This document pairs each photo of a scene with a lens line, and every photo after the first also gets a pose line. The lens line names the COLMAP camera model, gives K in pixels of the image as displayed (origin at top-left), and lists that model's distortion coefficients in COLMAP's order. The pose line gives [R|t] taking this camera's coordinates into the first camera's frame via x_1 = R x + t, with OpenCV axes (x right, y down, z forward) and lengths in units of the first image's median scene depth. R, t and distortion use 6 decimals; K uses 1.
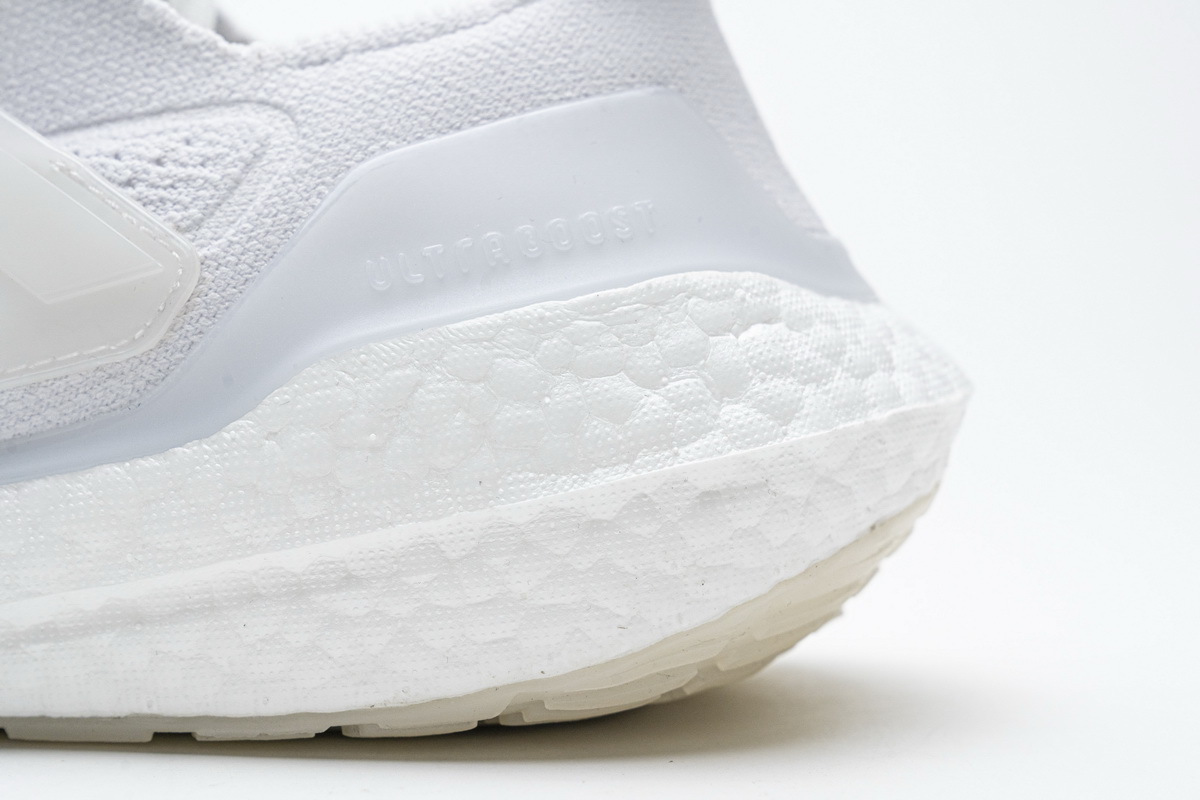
lens RADIAL K [[2264.3, 0, 601.0], [0, 2264.3, 398.4], [0, 0, 1]] dist [0.005359, 0.000000]
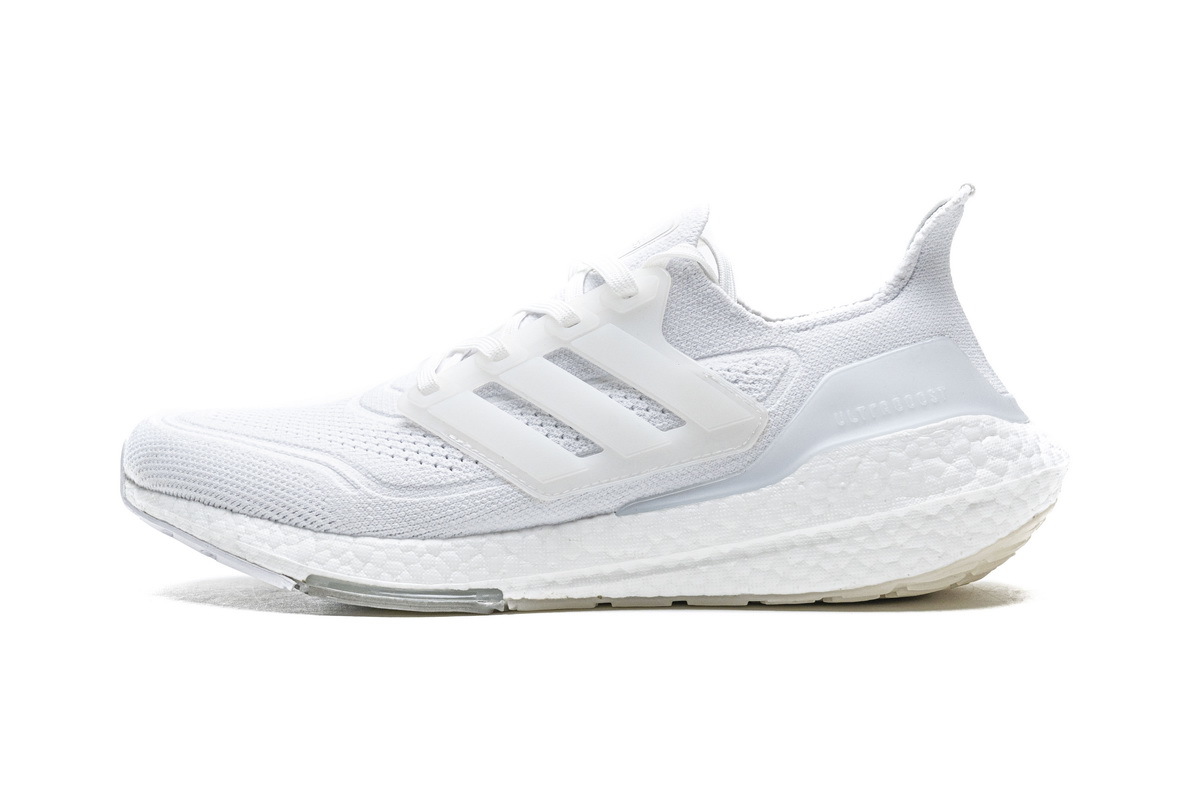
lens RADIAL K [[2264.3, 0, 600.7], [0, 2264.3, 397.8], [0, 0, 1]] dist [0.005359, 0.000000]
pose [[0.999946, -0.008514, 0.006042, -0.377523], [0.008522, 0.999963, -0.001361, -0.076374], [-0.006030, 0.001413, 0.999981, -1.514524]]
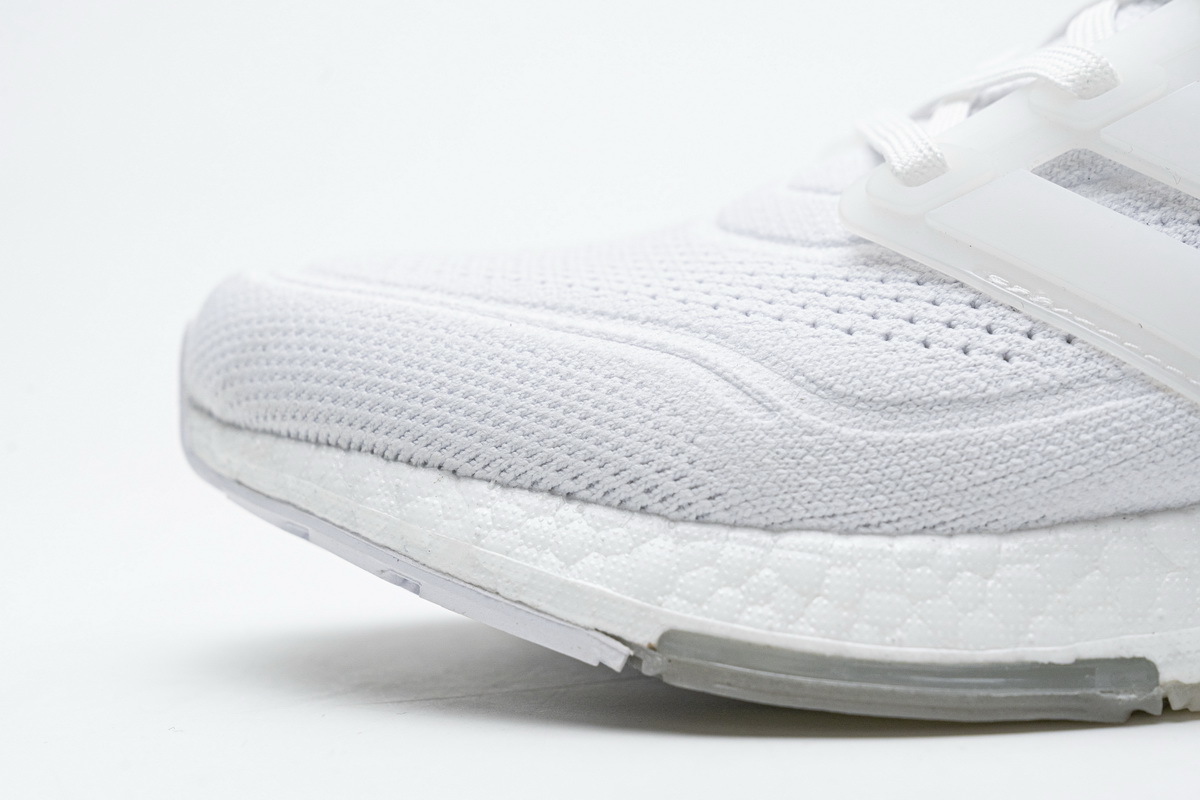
lens RADIAL K [[2264.3, 0, 593.7], [0, 2264.3, 392.7], [0, 0, 1]] dist [0.005359, 0.000000]
pose [[0.999530, -0.026575, -0.015260, -0.697384], [0.026611, 0.999643, 0.002183, 0.006334], [0.015196, -0.002588, 0.999881, -0.003945]]
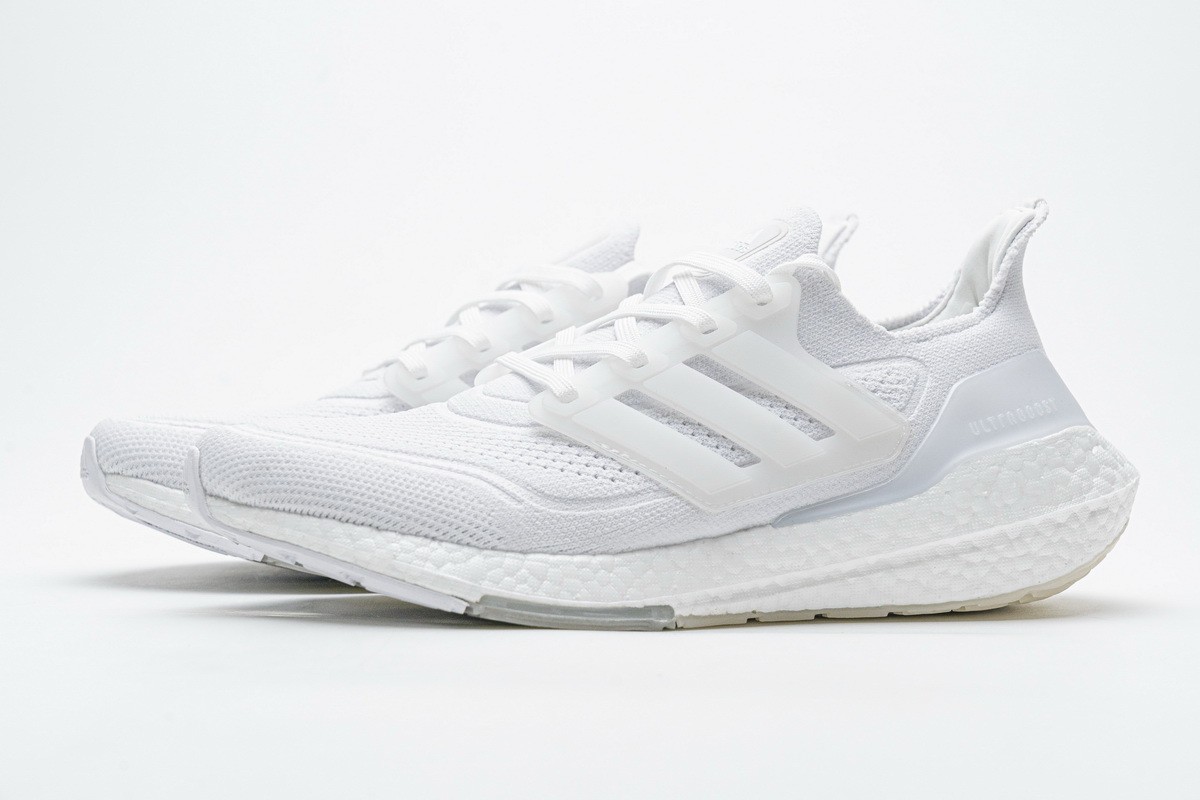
lens RADIAL K [[2264.3, 0, 593.4], [0, 2264.3, 404.6], [0, 0, 1]] dist [0.005359, 0.000000]
pose [[0.930679, -0.001018, 0.365835, -1.418473], [0.007416, 0.999843, -0.016083, -0.043666], [-0.365761, 0.017681, 0.930541, -1.204404]]
